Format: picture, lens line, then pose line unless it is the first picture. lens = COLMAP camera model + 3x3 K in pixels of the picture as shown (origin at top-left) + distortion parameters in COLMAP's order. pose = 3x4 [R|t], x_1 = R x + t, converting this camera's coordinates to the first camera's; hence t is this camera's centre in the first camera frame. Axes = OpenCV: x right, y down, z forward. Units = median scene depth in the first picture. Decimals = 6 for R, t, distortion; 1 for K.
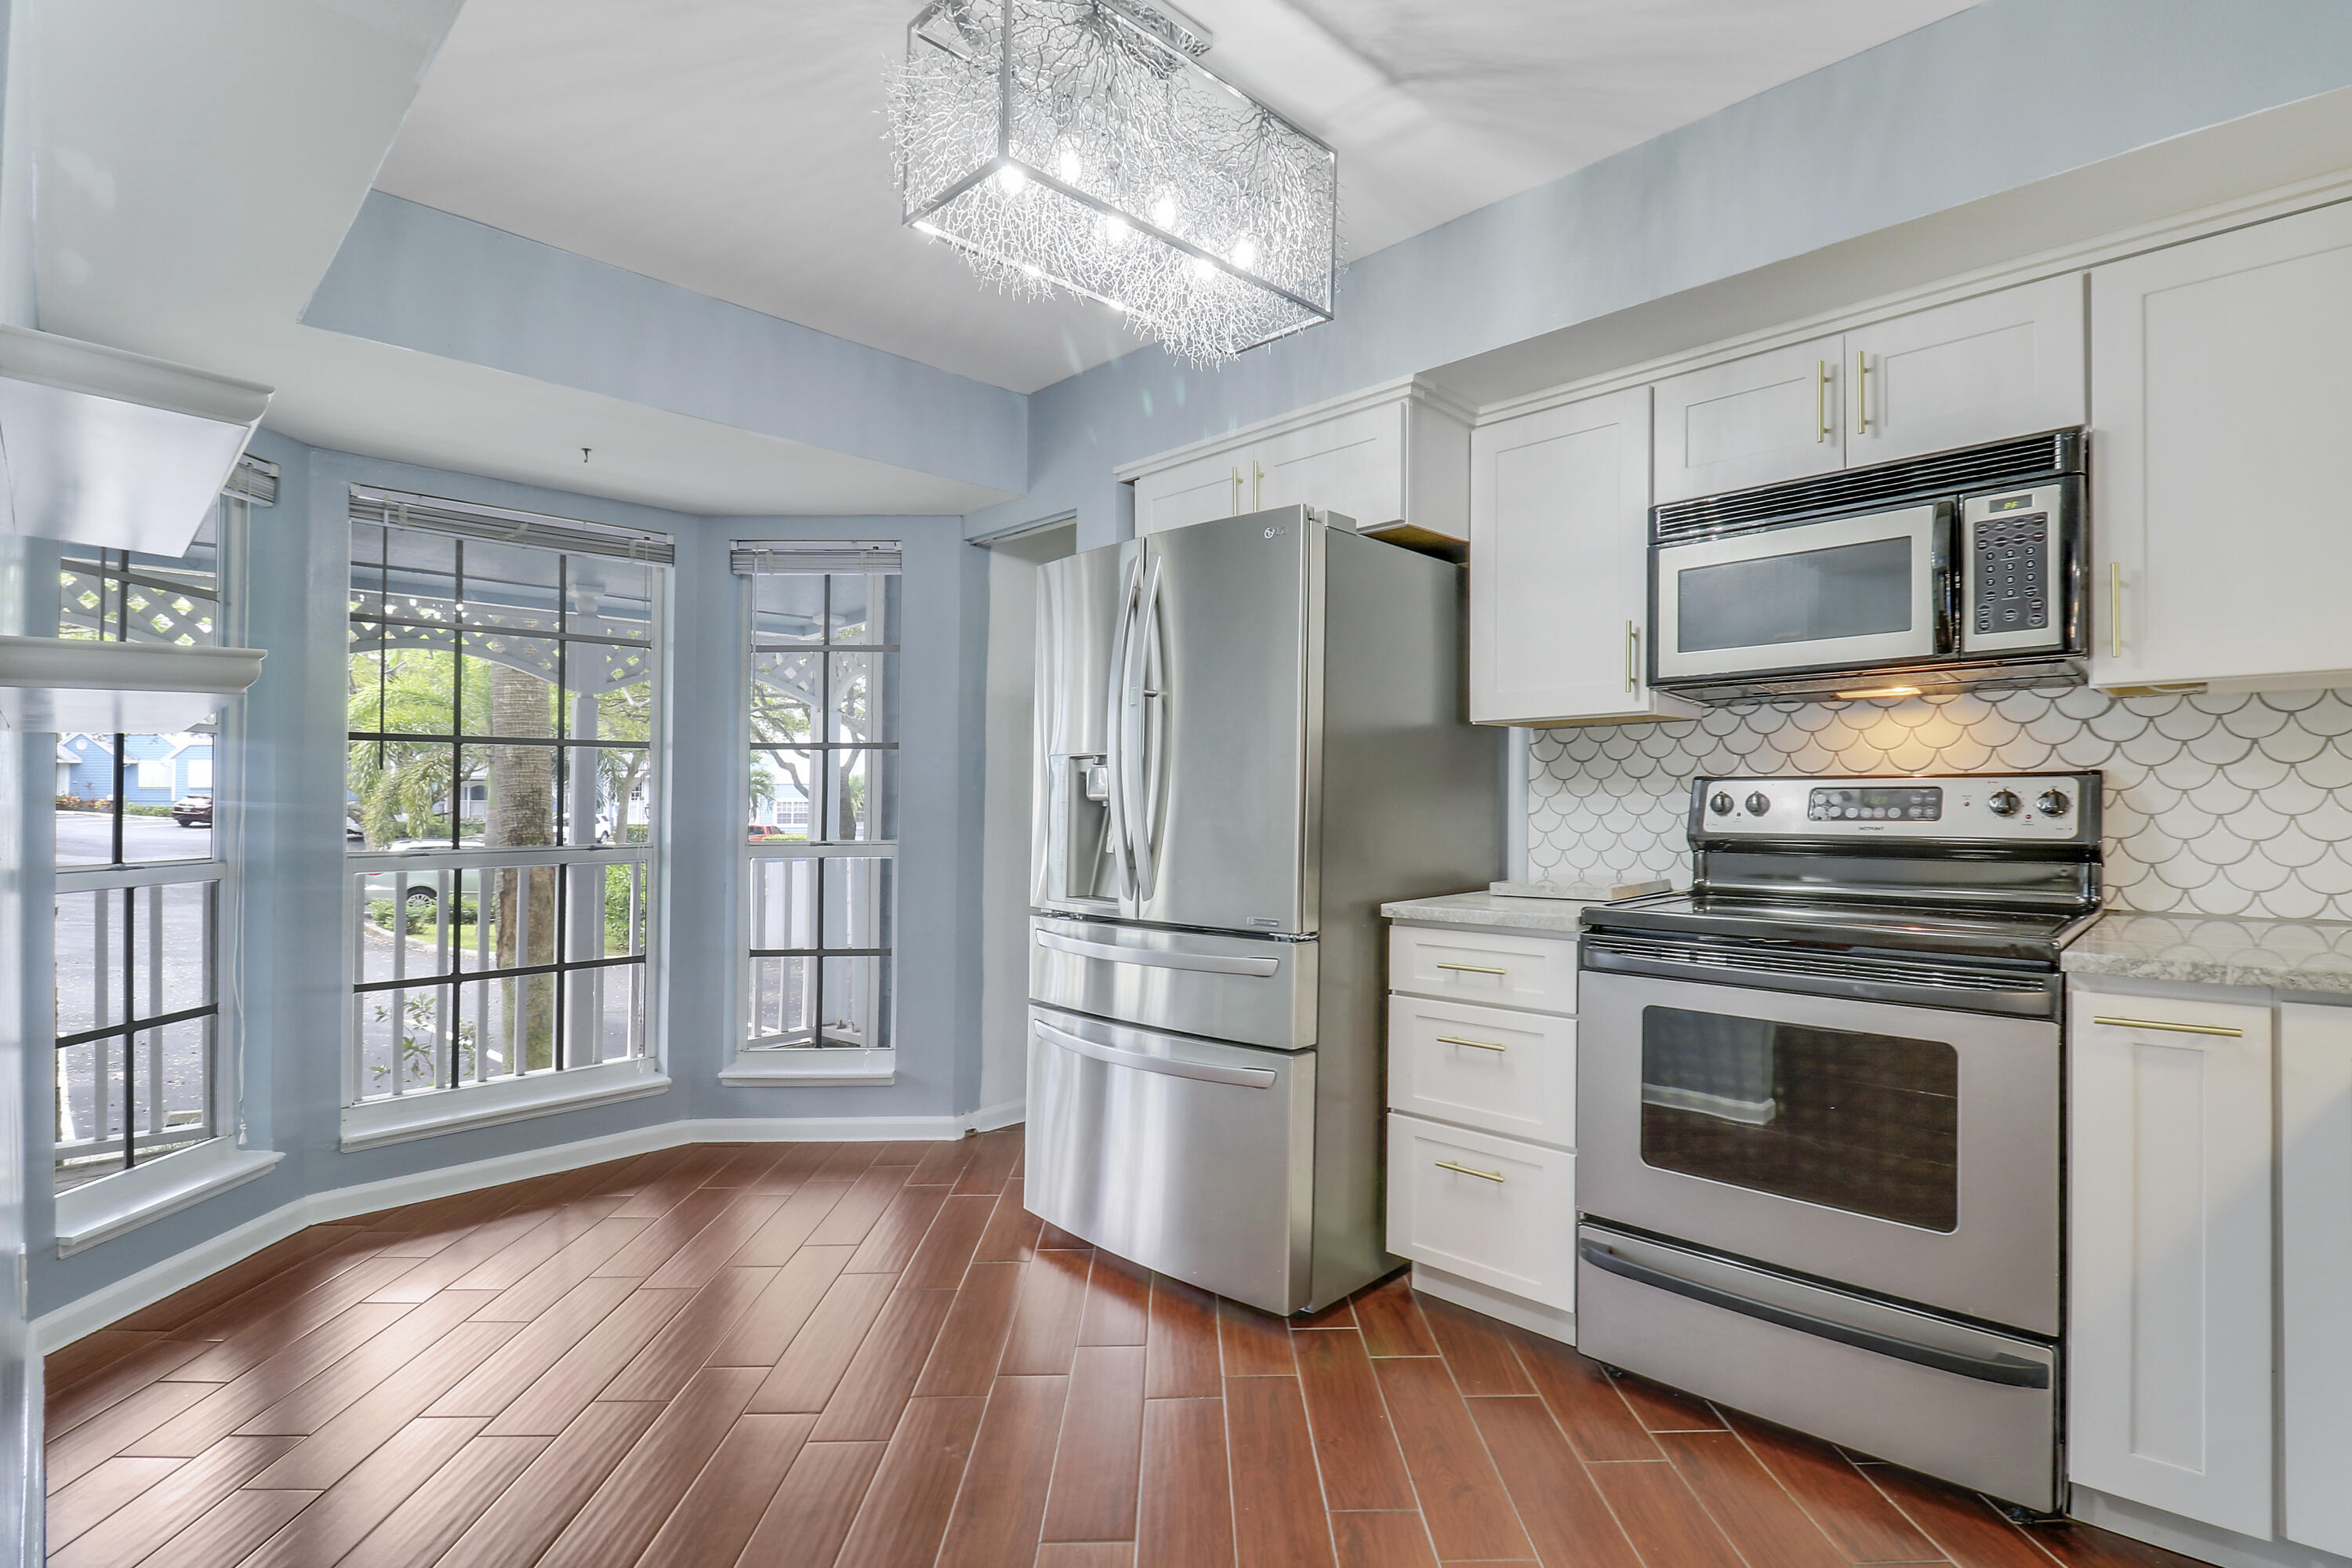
lens RADIAL K [[1084.7, 0, 1213.4], [0, 1084.7, 773.0], [0, 0, 1]] dist [-0.000358, -0.014280]
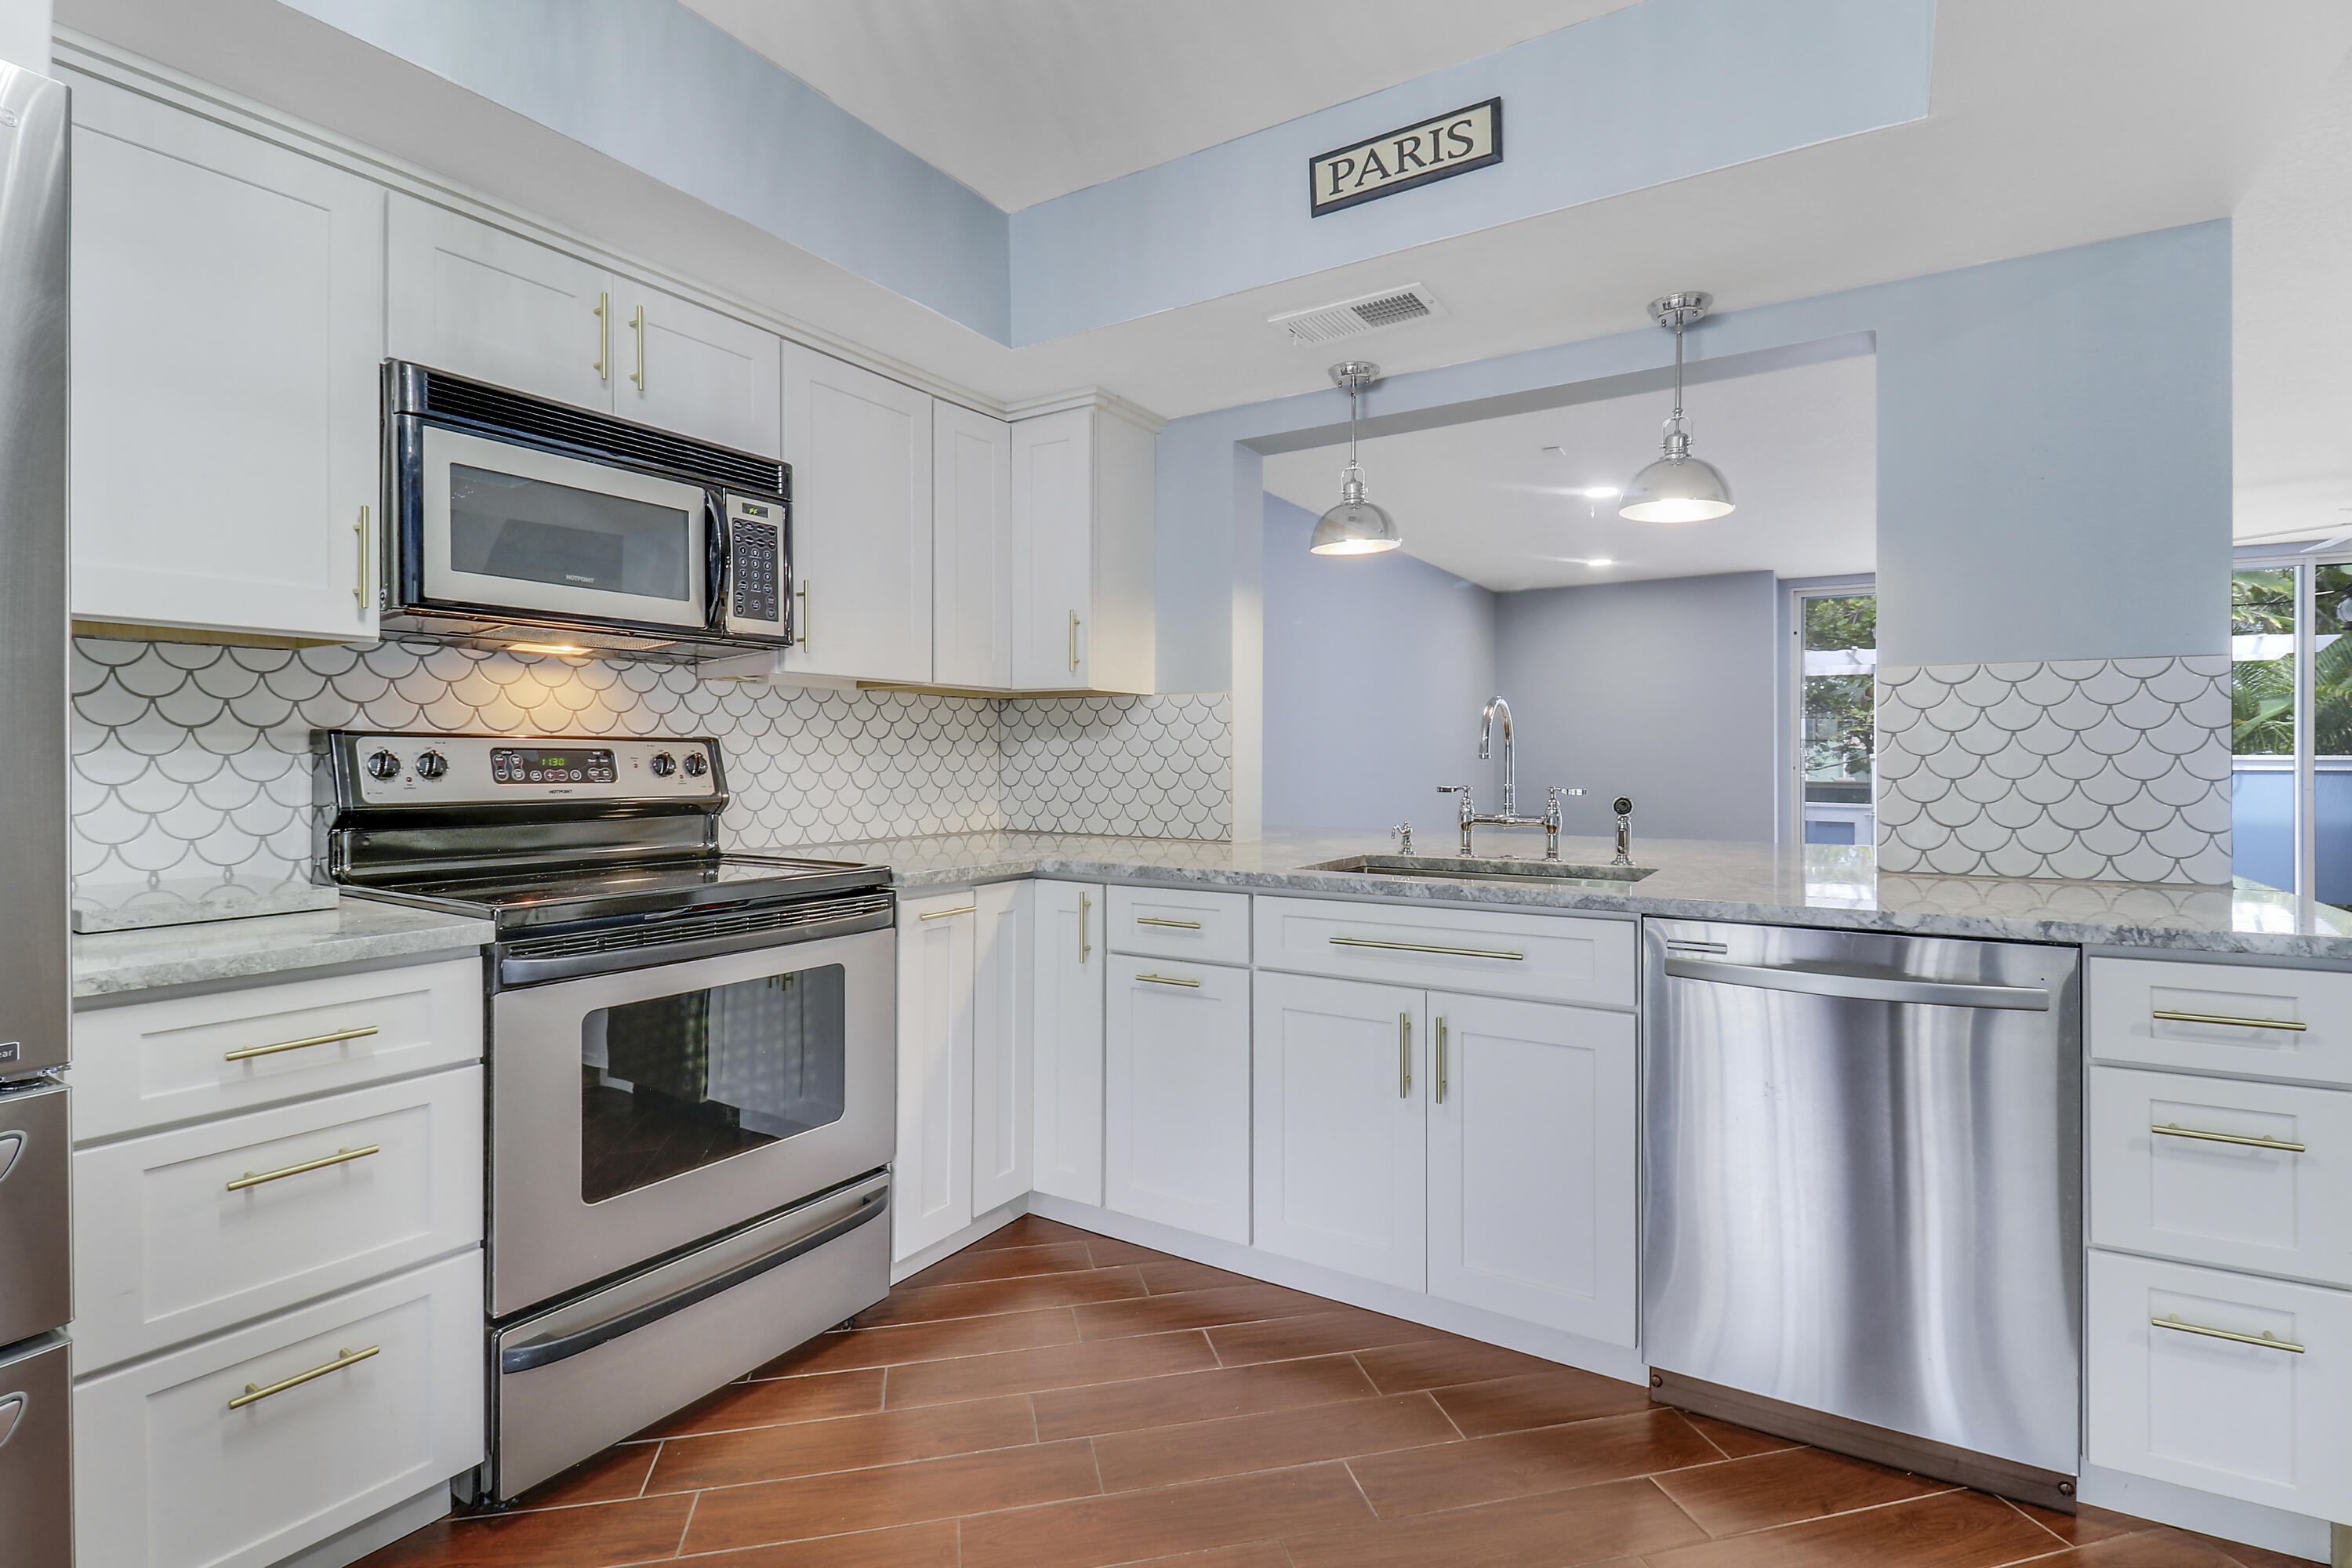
lens RADIAL K [[1084.7, 0, 1213.4], [0, 1084.7, 773.0], [0, 0, 1]] dist [-0.000358, -0.014280]
pose [[-0.201041, -0.006572, 0.979561, -0.475206], [-0.025804, 0.999666, 0.001411, 0.020166], [-0.979243, -0.024992, -0.201143, 0.675349]]
